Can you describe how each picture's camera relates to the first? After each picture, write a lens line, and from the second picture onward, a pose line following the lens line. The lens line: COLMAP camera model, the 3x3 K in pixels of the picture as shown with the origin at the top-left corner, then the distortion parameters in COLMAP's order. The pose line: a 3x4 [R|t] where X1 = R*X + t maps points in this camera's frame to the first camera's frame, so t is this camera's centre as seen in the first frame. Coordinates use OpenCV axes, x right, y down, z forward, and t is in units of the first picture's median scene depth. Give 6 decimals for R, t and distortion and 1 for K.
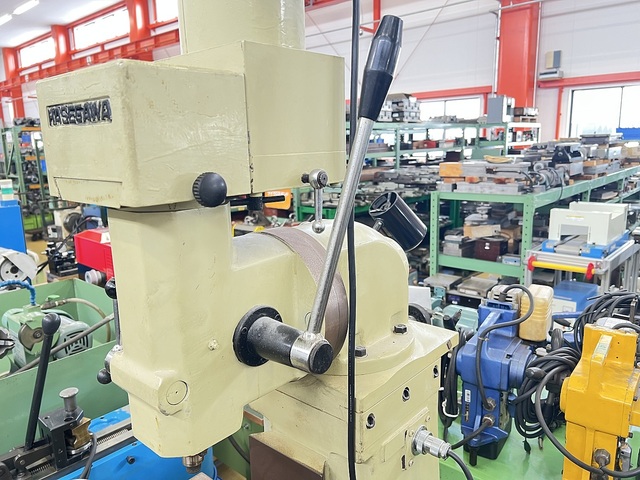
lens RADIAL K [[488.3, 0, 318.4], [0, 488.3, 239.2], [0, 0, 1]] dist [0.006890, -0.007760]
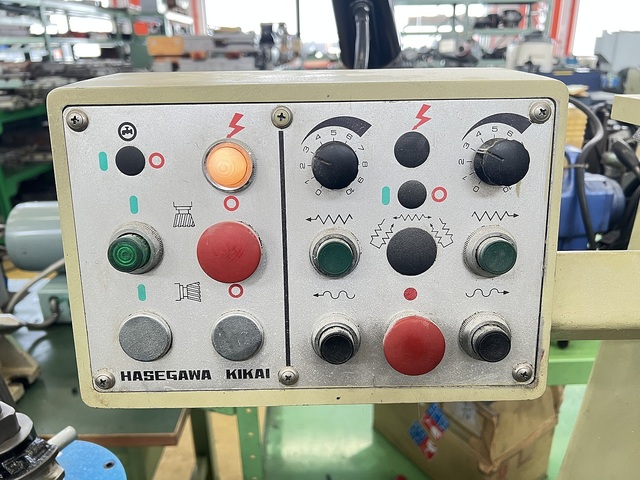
lens RADIAL K [[499.3, 0, 320.0], [0, 499.3, 240.0], [0, 0, 1]] dist [-0.001705, -0.004792]
pose [[0.754488, -0.218988, 0.618702, -0.048936], [0.121396, 0.972990, 0.196350, 0.016797], [-0.644990, -0.073036, 0.760693, 0.101170]]
